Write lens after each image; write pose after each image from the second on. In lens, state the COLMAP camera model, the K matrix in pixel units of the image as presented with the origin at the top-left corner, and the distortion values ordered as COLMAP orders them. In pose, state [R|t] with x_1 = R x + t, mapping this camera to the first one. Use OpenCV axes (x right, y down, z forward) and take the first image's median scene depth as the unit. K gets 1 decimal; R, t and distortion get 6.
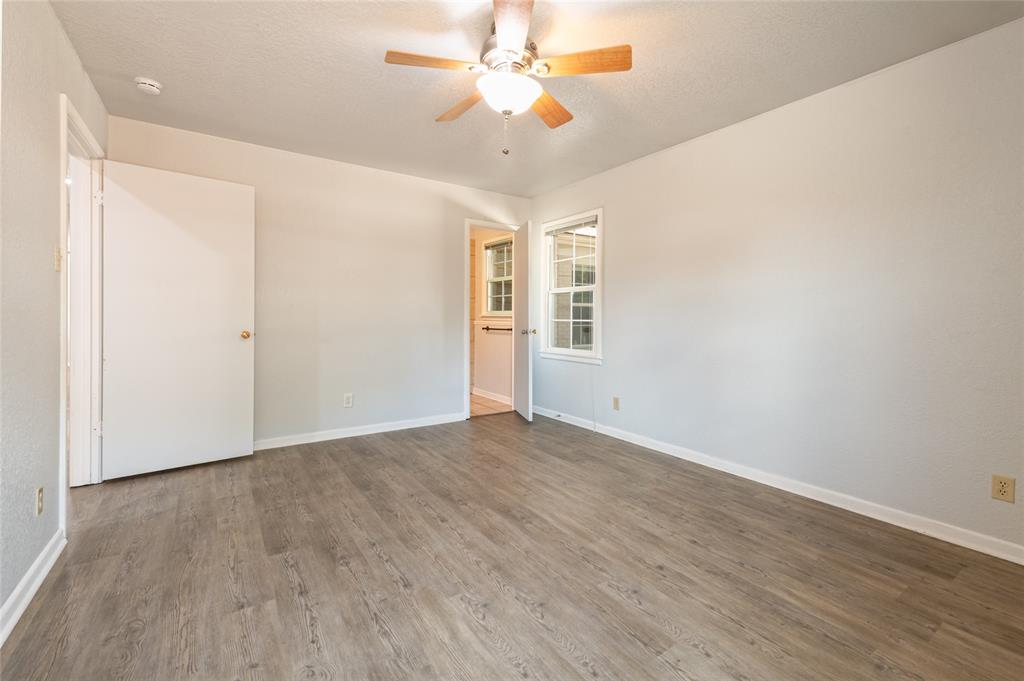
lens RADIAL K [[438.7, 0, 508.4], [0, 438.7, 324.2], [0, 0, 1]] dist [0.011890, -0.000750]
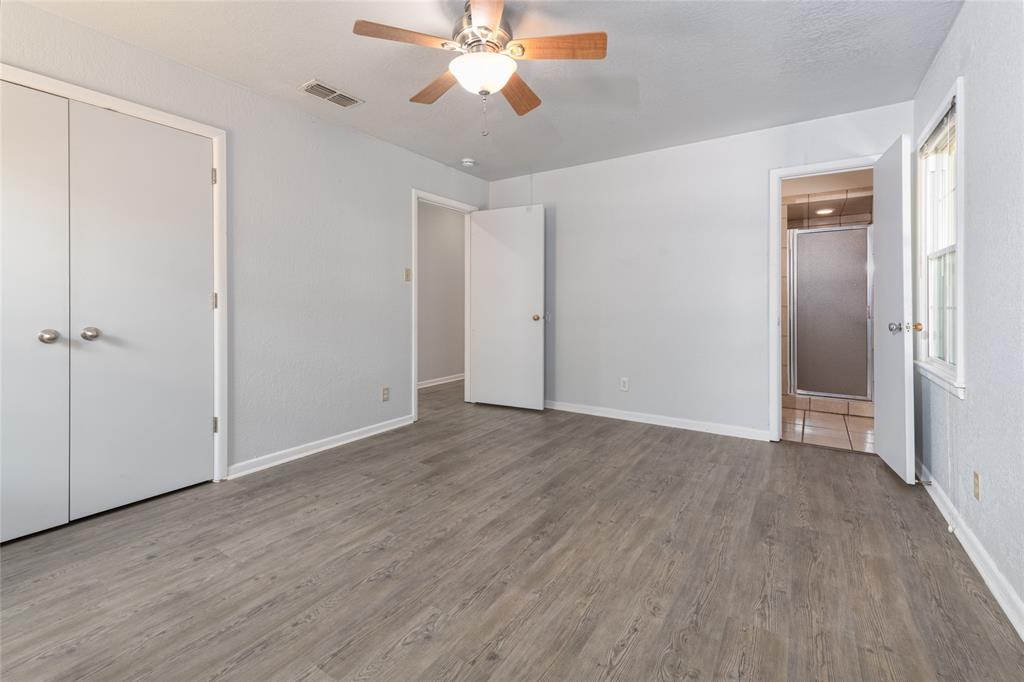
lens RADIAL K [[438.7, 0, 521.3], [0, 438.7, 299.0], [0, 0, 1]] dist [0.011890, -0.000750]
pose [[0.389030, -0.015777, -0.921090, 0.801592], [-0.014400, 0.999627, -0.023204, 0.000125], [0.921112, 0.022291, 0.388658, 0.596162]]
